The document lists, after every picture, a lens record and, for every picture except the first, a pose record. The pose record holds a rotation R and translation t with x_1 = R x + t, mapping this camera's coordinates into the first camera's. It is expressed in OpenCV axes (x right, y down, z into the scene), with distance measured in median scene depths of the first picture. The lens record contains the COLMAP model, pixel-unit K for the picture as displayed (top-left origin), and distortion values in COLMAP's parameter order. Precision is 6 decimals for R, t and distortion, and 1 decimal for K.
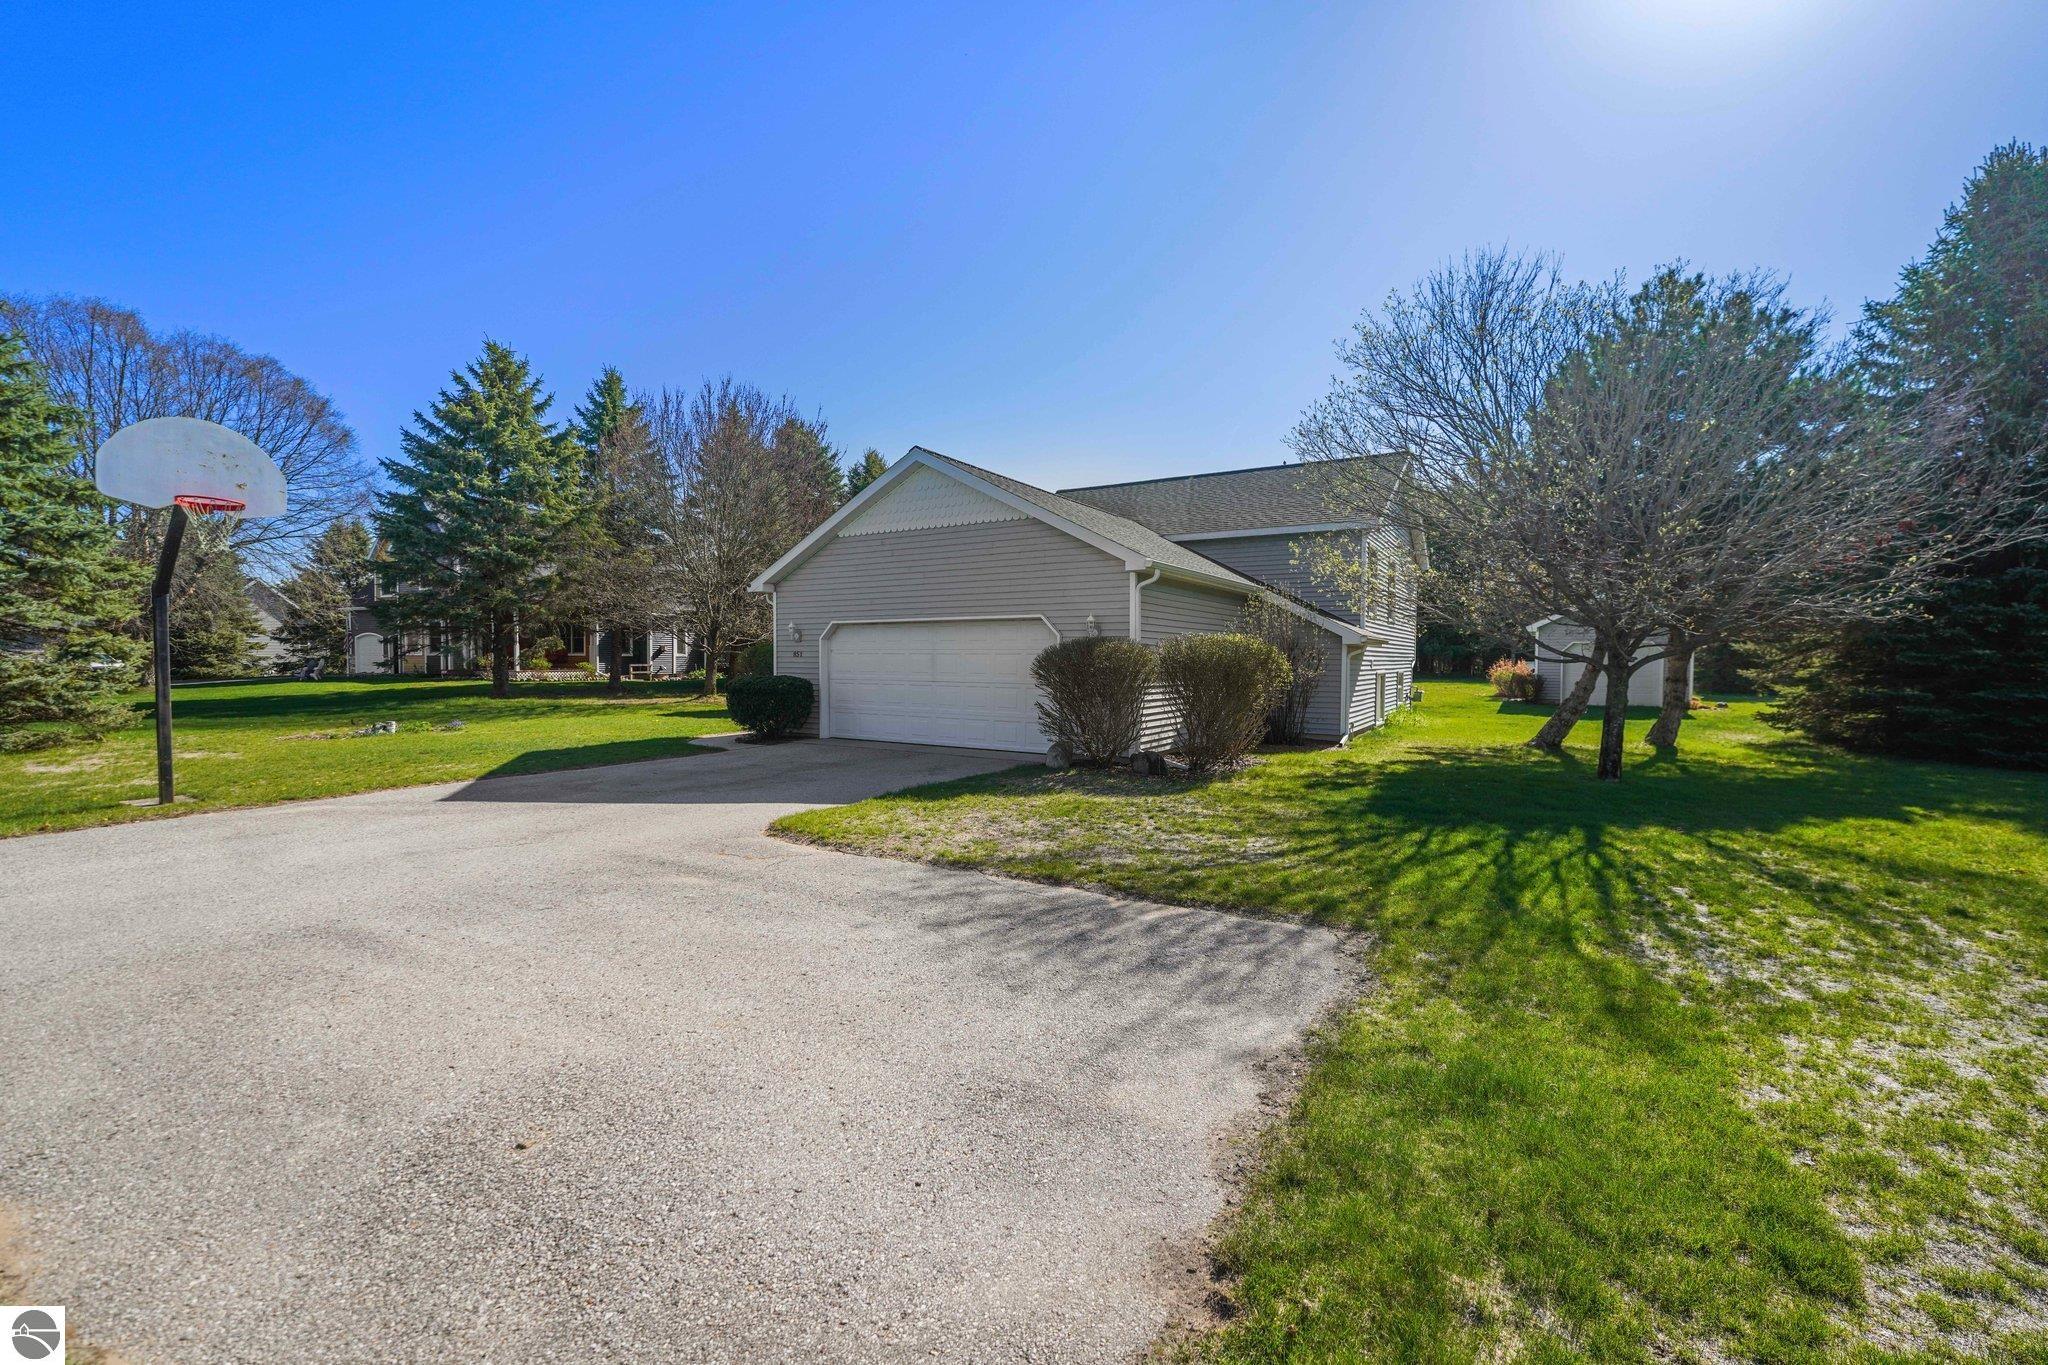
lens RADIAL K [[844.5, 0, 1027.8], [0, 844.5, 683.9], [0, 0, 1]] dist [0.000223, 0.000037]
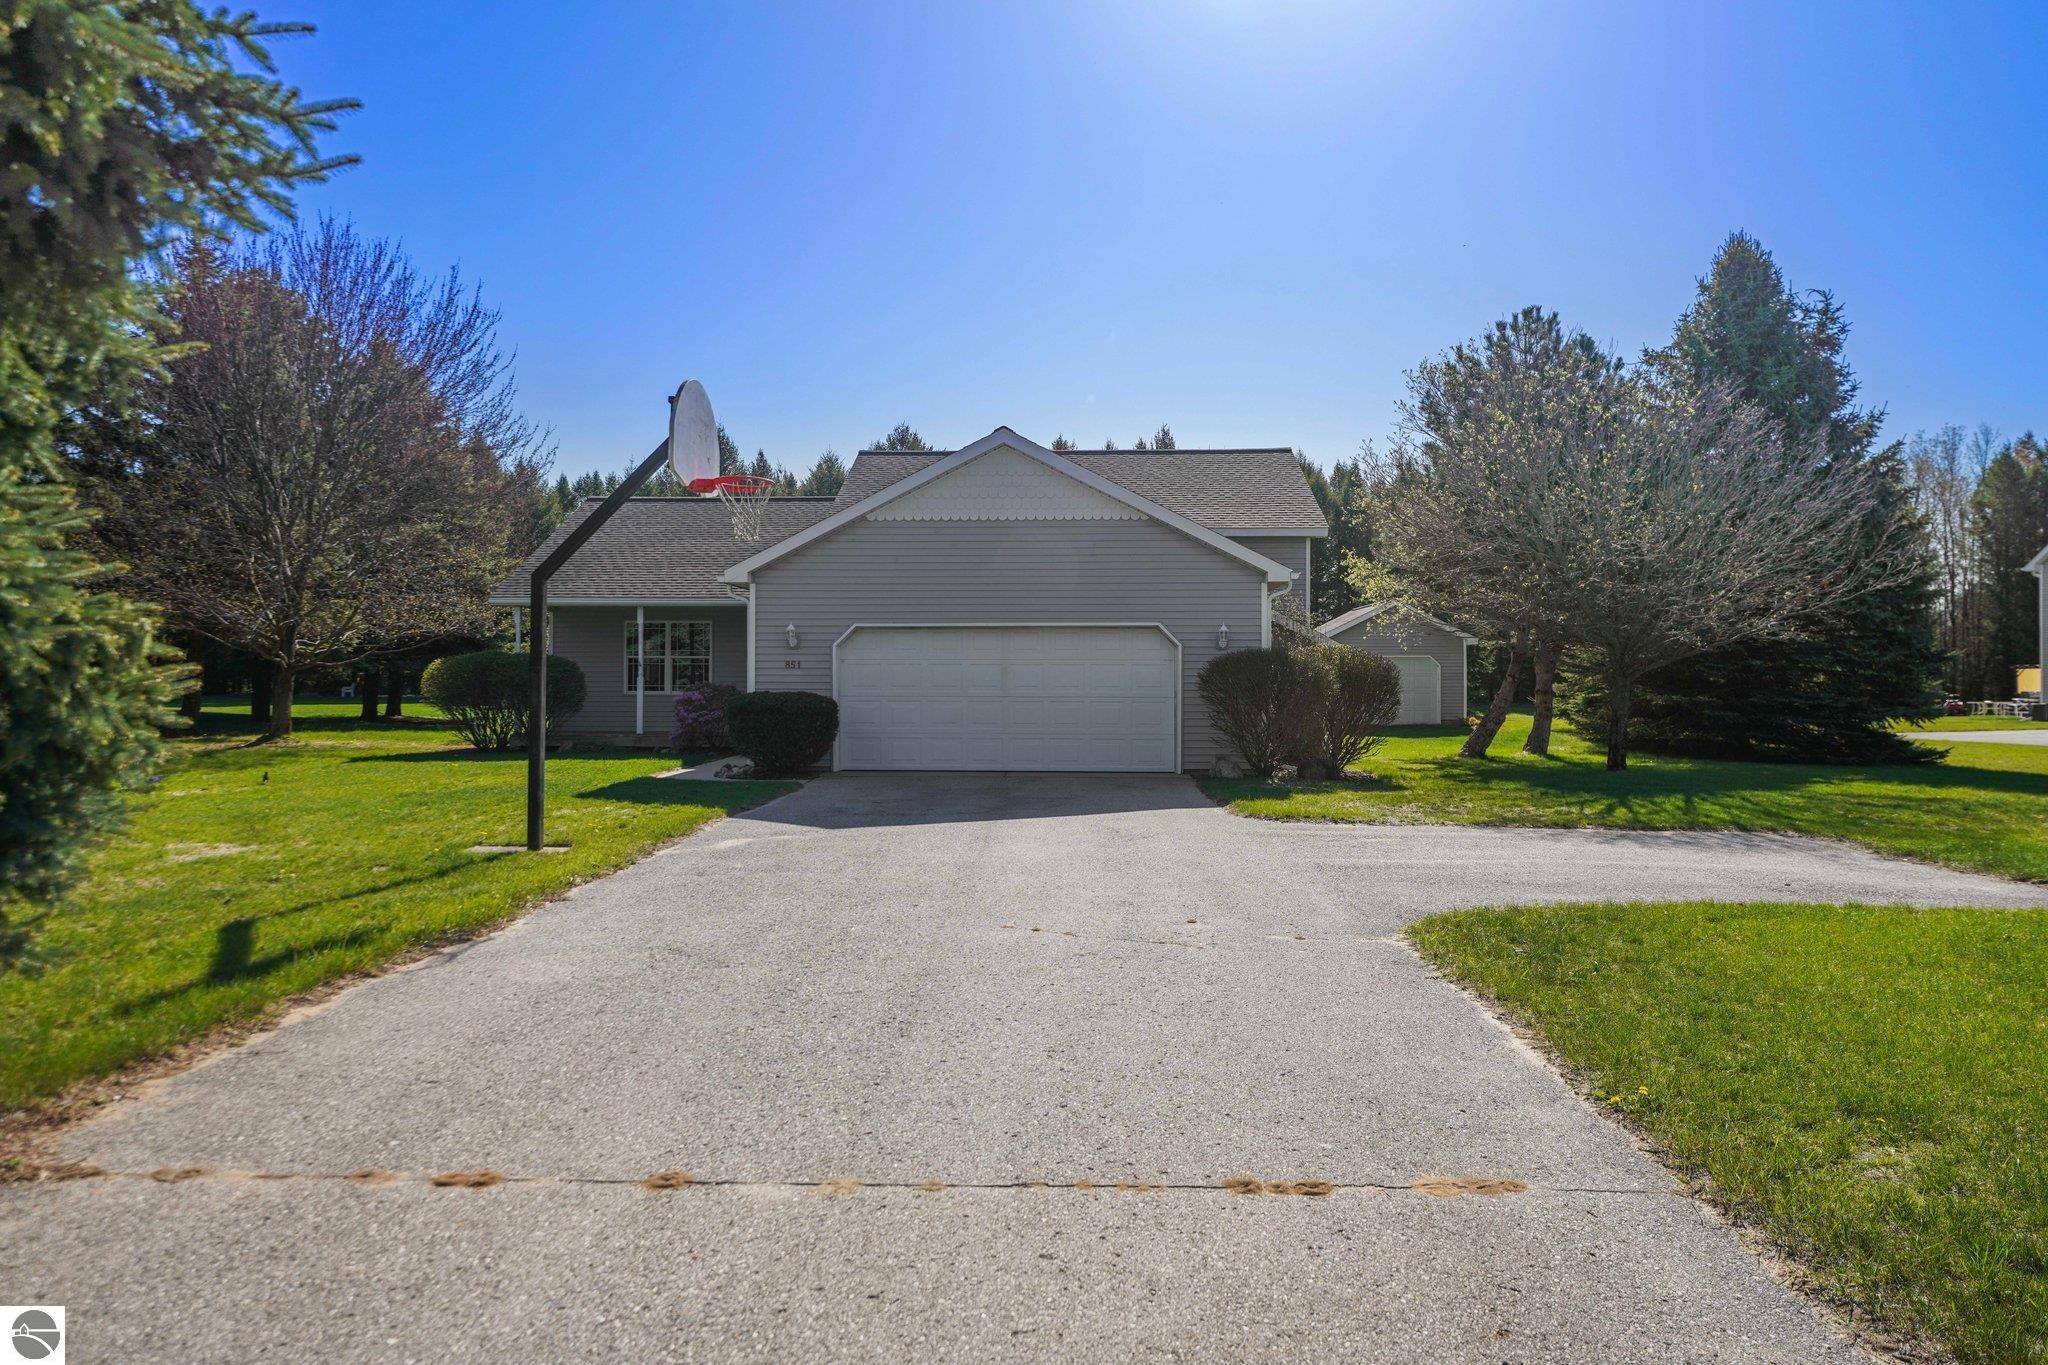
lens RADIAL K [[1417.4, 0, 1027.1], [0, 1417.4, 680.0], [0, 0, 1]] dist [0.031531, -0.000486]
pose [[0.869672, -0.003533, 0.493618, -0.792489], [0.018878, 0.999481, -0.026107, 0.017810], [-0.493270, 0.032023, 0.869287, -0.259004]]
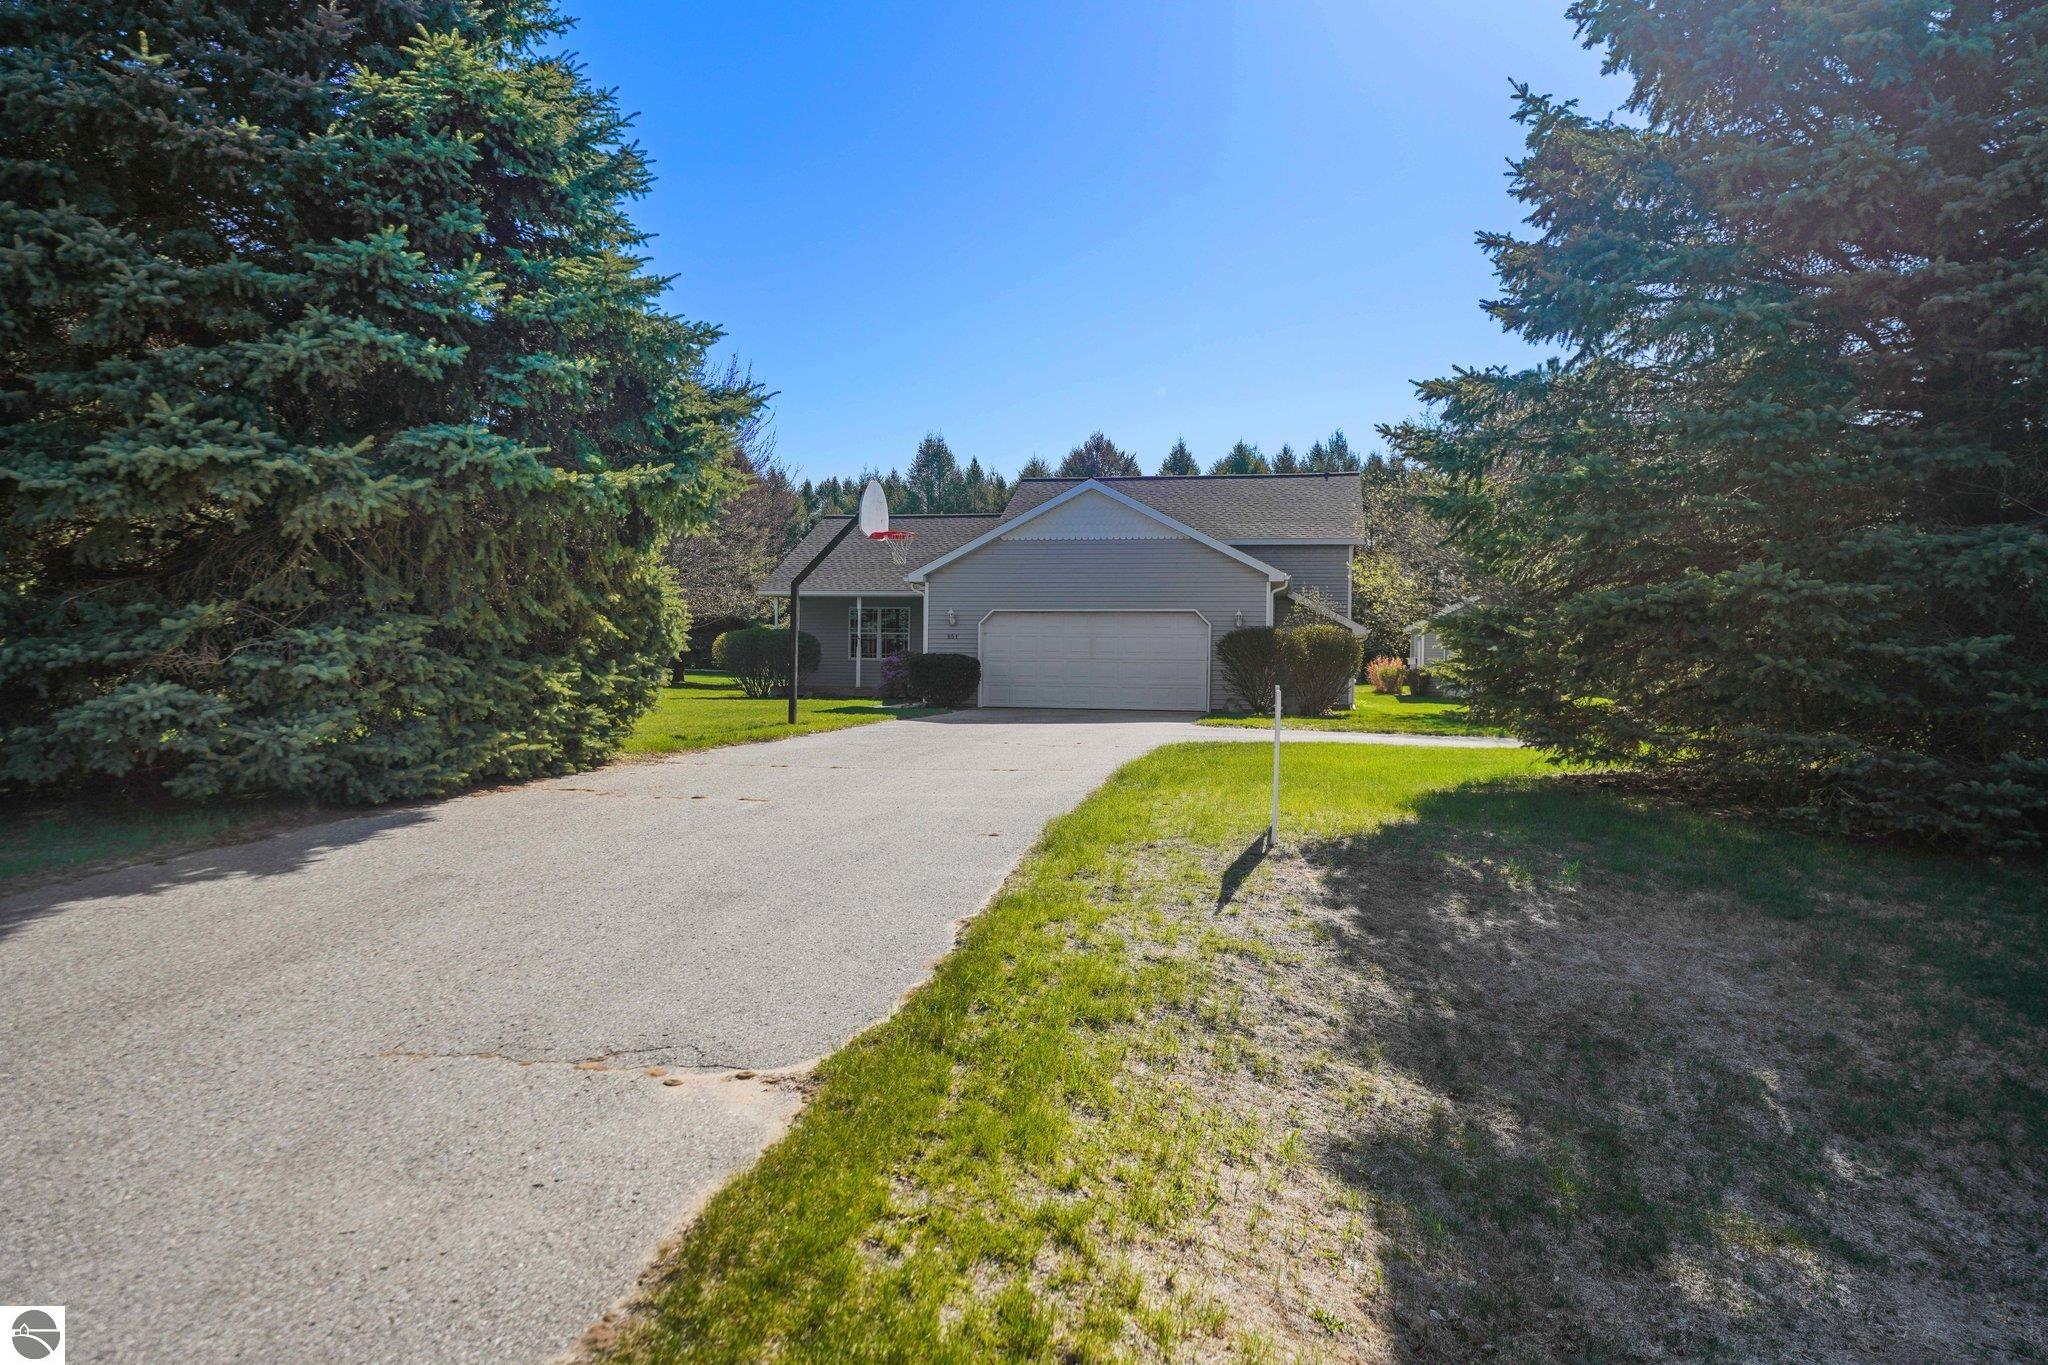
lens RADIAL K [[1417.4, 0, 1022.2], [0, 1417.4, 680.1], [0, 0, 1]] dist [0.031531, -0.000486]
pose [[0.938443, 0.002415, 0.345424, -0.936950], [0.004531, 0.999803, -0.019299, 0.069412], [-0.345403, 0.019676, 0.938248, -0.958413]]
